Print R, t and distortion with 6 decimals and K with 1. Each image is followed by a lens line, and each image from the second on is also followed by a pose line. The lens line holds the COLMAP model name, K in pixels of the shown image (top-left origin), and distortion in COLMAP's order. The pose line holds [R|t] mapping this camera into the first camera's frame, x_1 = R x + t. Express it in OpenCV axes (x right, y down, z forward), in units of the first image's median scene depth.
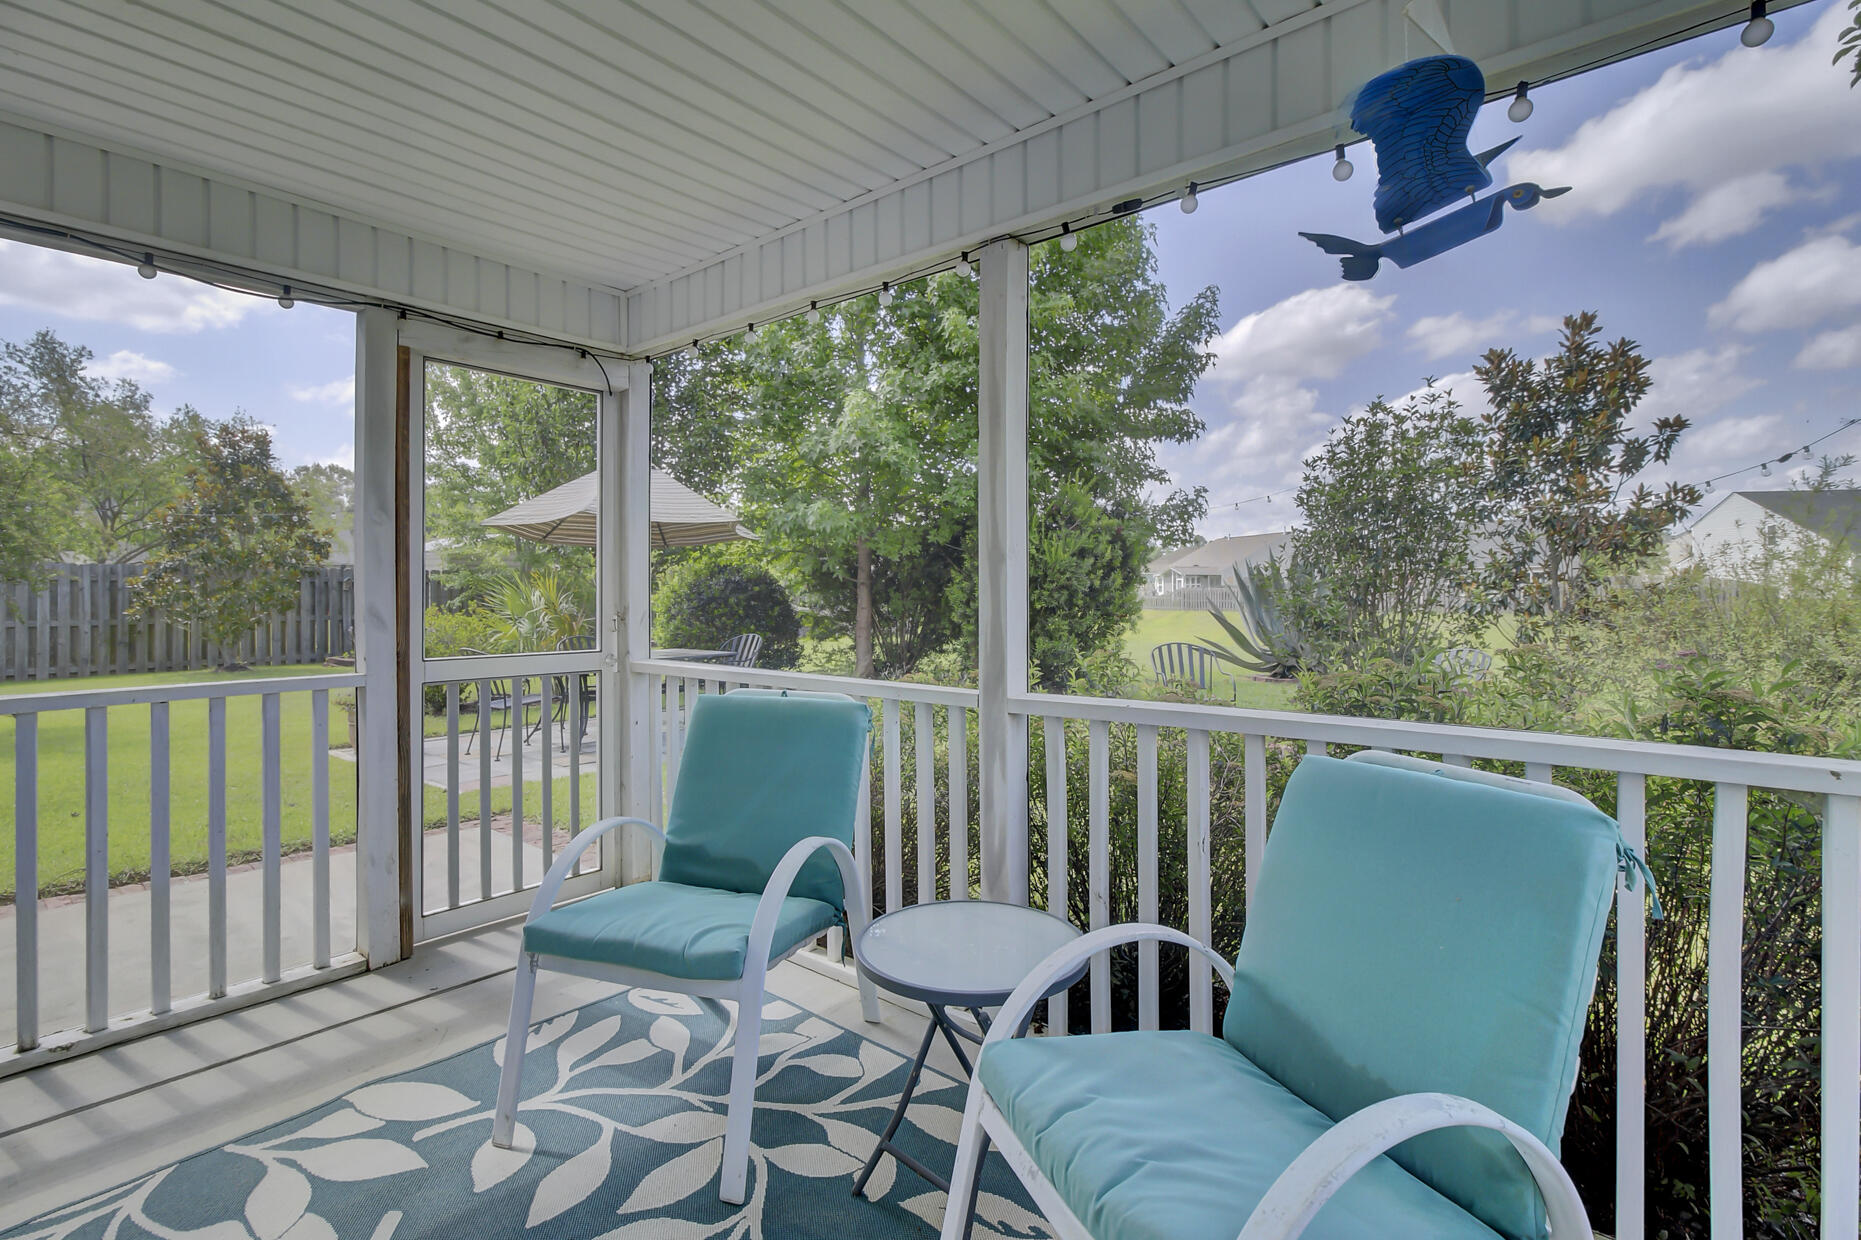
lens RADIAL K [[863.5, 0, 929.5], [0, 863.5, 610.0], [0, 0, 1]] dist [0.000368, 0.000900]
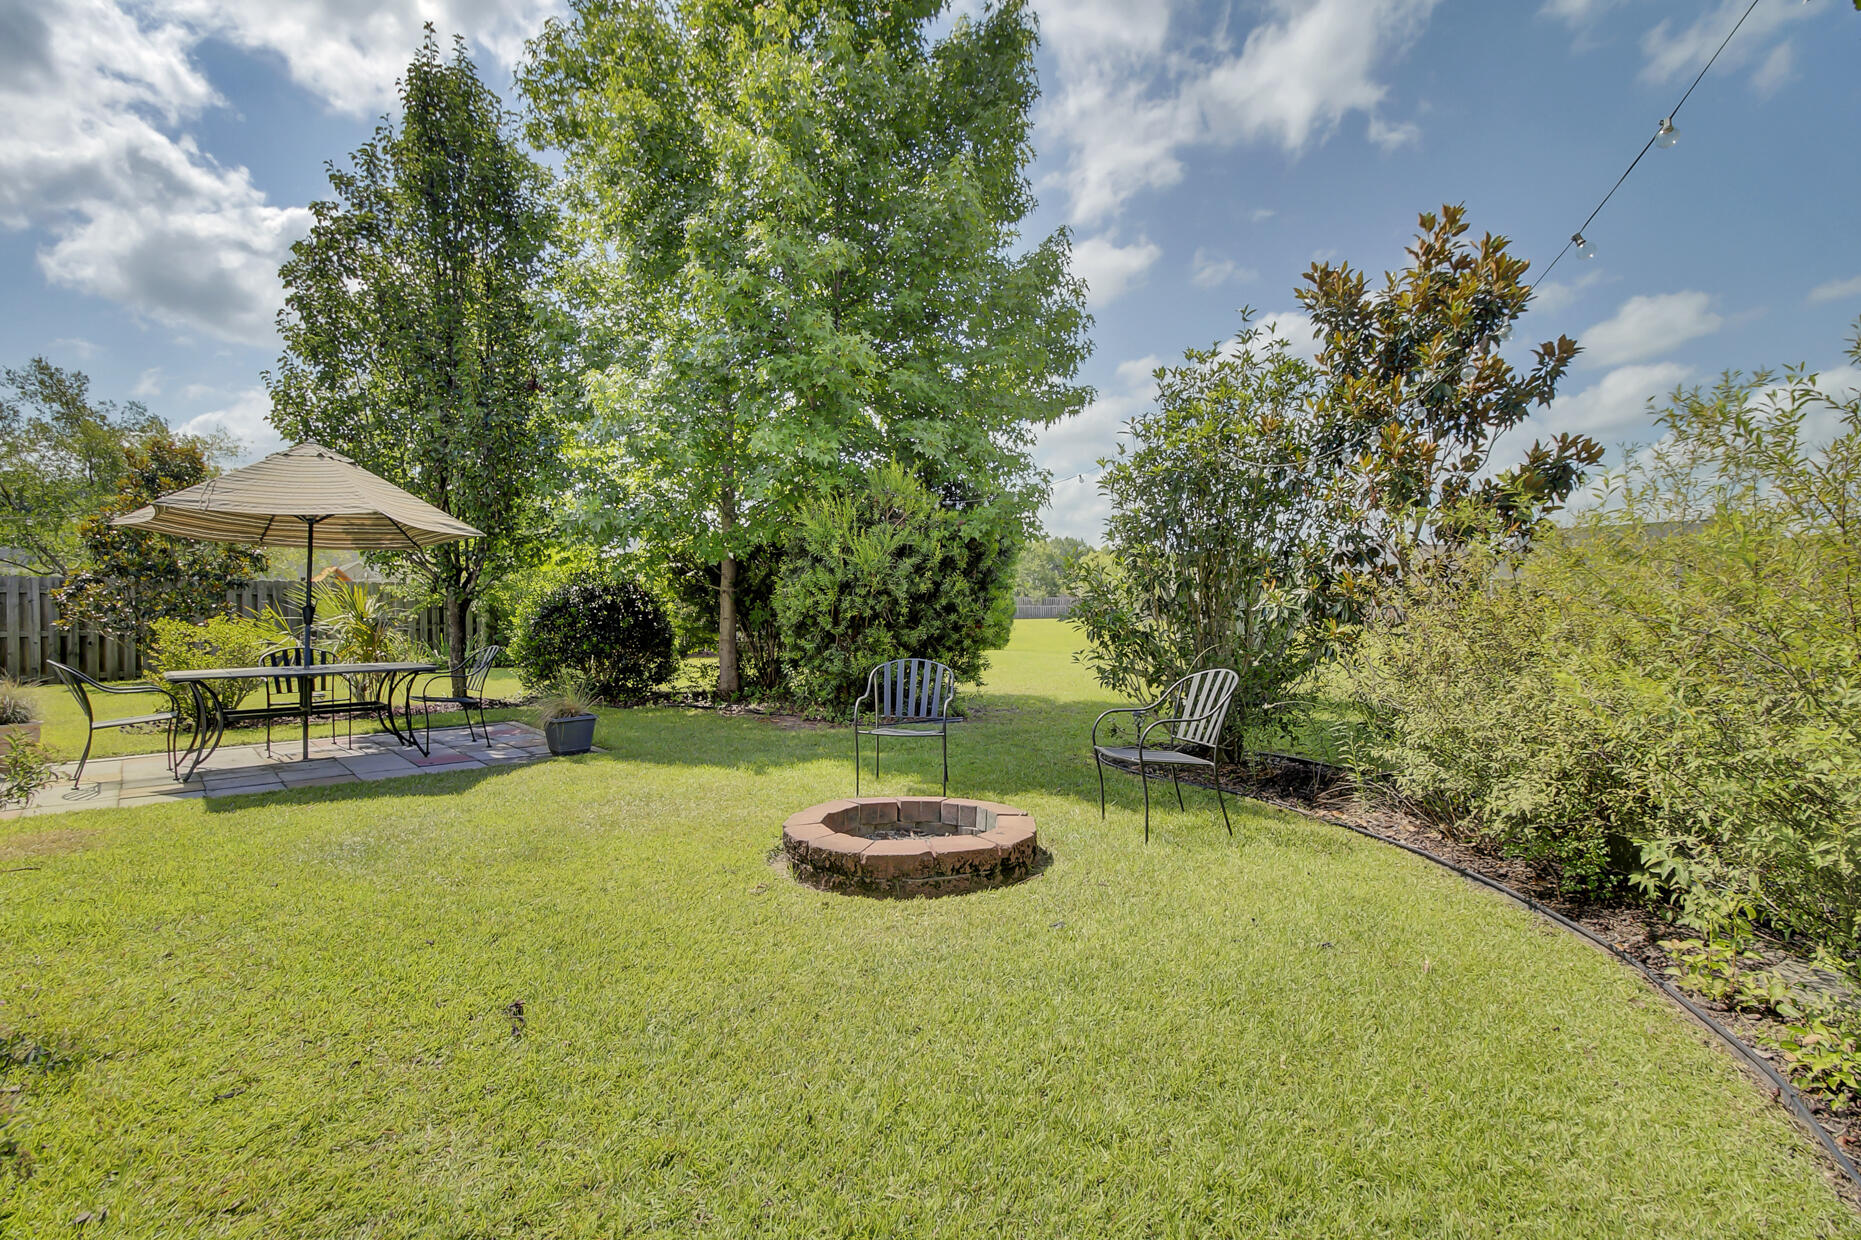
lens RADIAL K [[863.5, 0, 932.3], [0, 863.5, 617.5], [0, 0, 1]] dist [0.000368, 0.000900]
pose [[0.990503, -0.000609, -0.137492, 0.421913], [-0.000640, 0.999959, -0.009044, 0.007485], [0.137491, 0.009046, 0.990462, 0.222823]]
